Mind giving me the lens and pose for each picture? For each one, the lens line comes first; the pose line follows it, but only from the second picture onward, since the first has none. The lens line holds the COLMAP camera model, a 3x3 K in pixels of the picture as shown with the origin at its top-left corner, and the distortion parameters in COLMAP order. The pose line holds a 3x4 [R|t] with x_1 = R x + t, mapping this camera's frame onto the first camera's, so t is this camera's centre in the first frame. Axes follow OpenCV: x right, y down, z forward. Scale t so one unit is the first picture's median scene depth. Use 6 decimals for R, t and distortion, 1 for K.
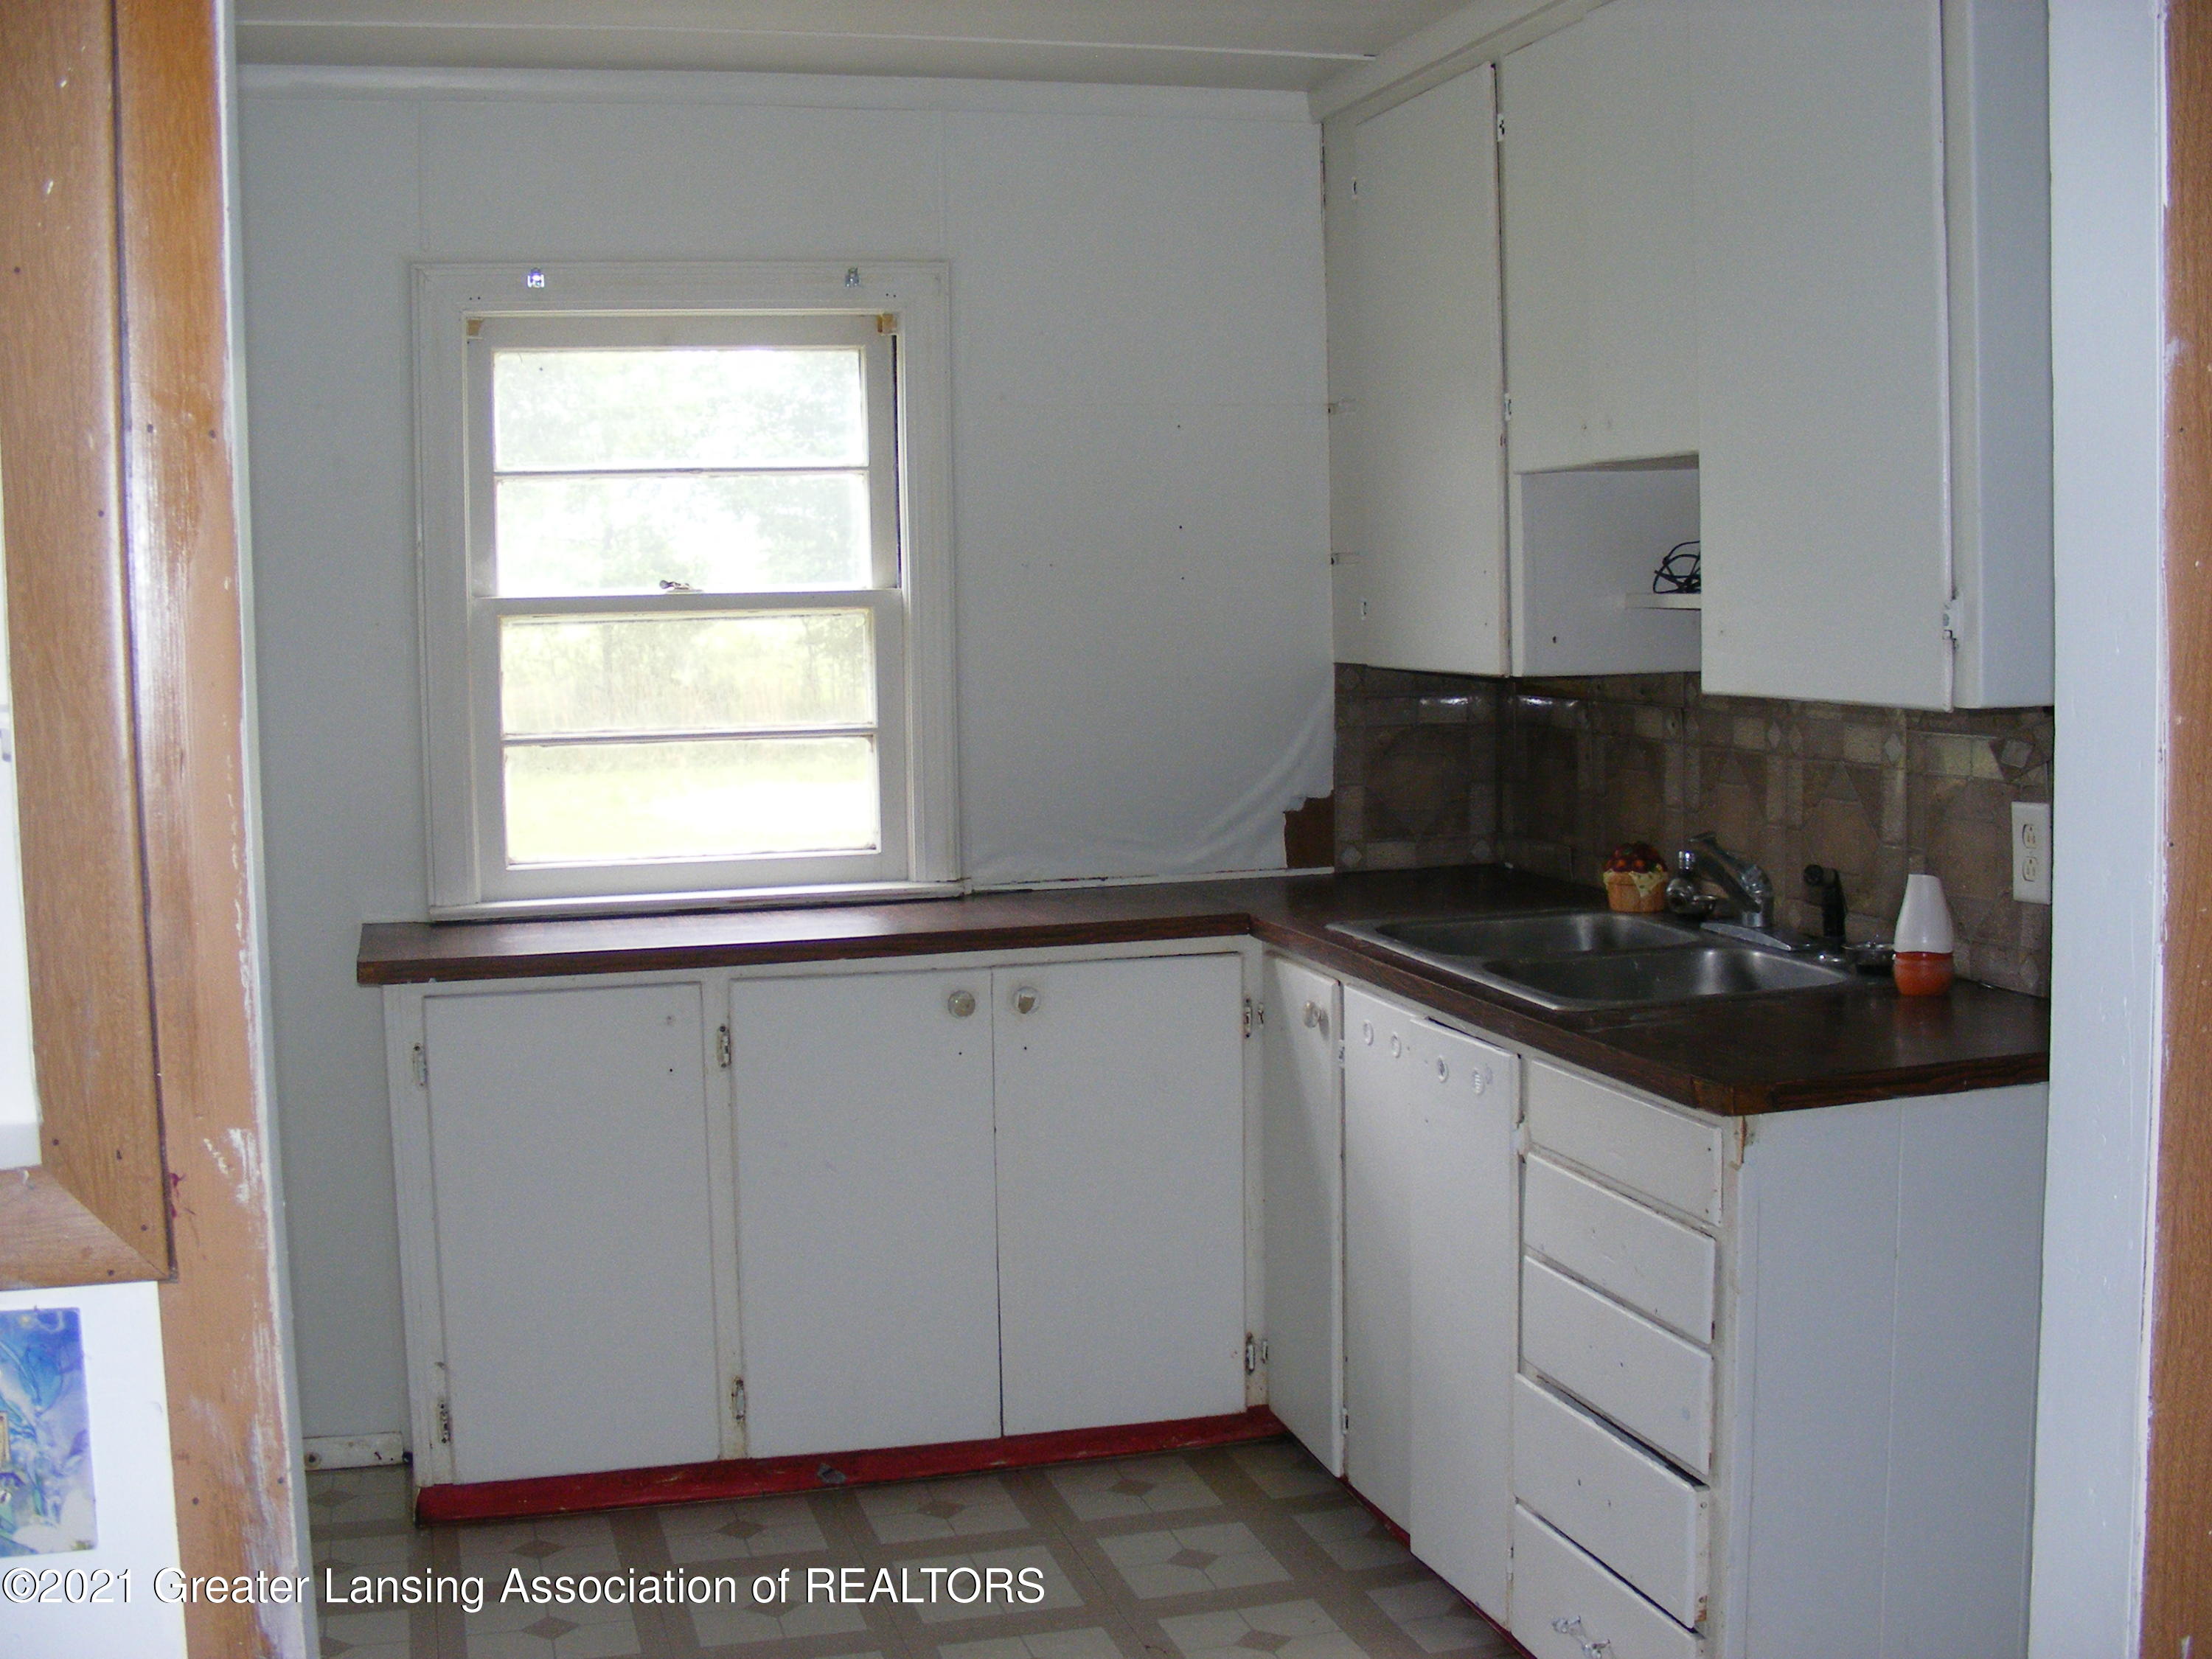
lens RADIAL K [[2468.0, 0, 1106.0], [0, 2468.0, 829.5], [0, 0, 1]] dist [-0.122874, -0.000750]
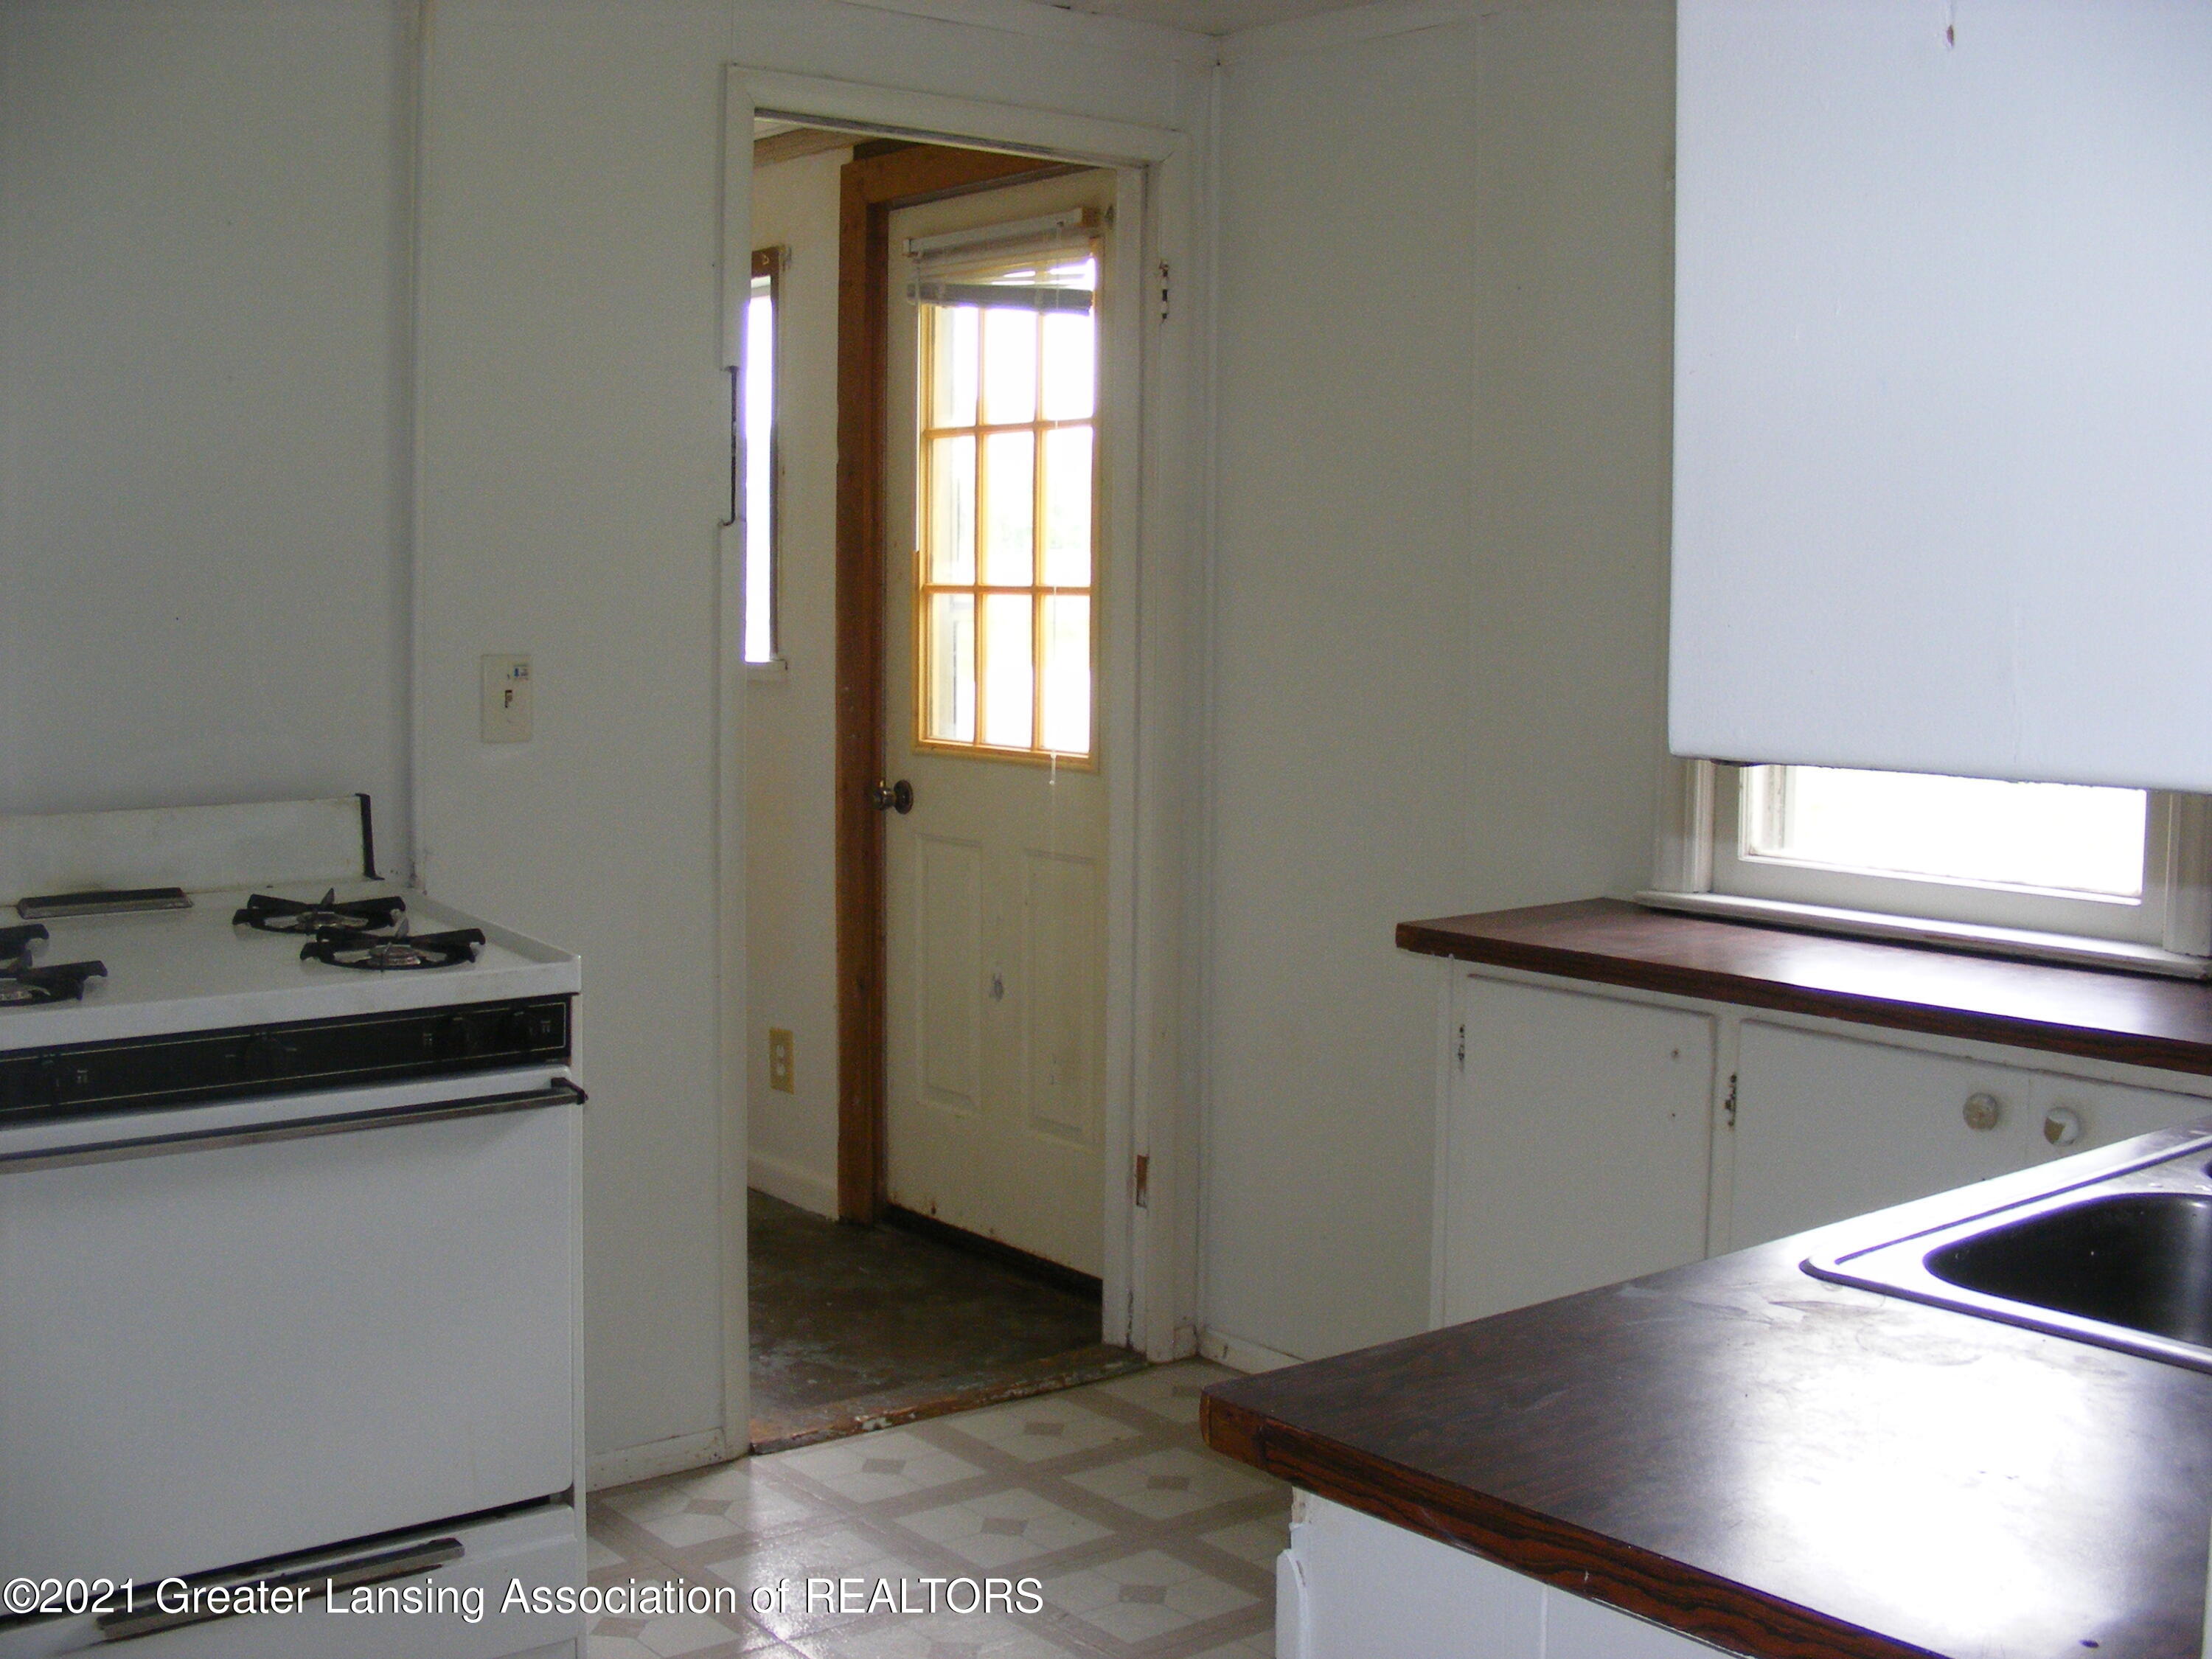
lens RADIAL K [[2468.0, 0, 1106.0], [0, 2468.0, 829.5], [0, 0, 1]] dist [-0.122874, -0.000750]
pose [[0.380361, 0.118724, -0.917186, 0.495070], [-0.096597, 0.991402, 0.088272, -0.052209], [0.919779, 0.055022, 0.388559, 0.445673]]
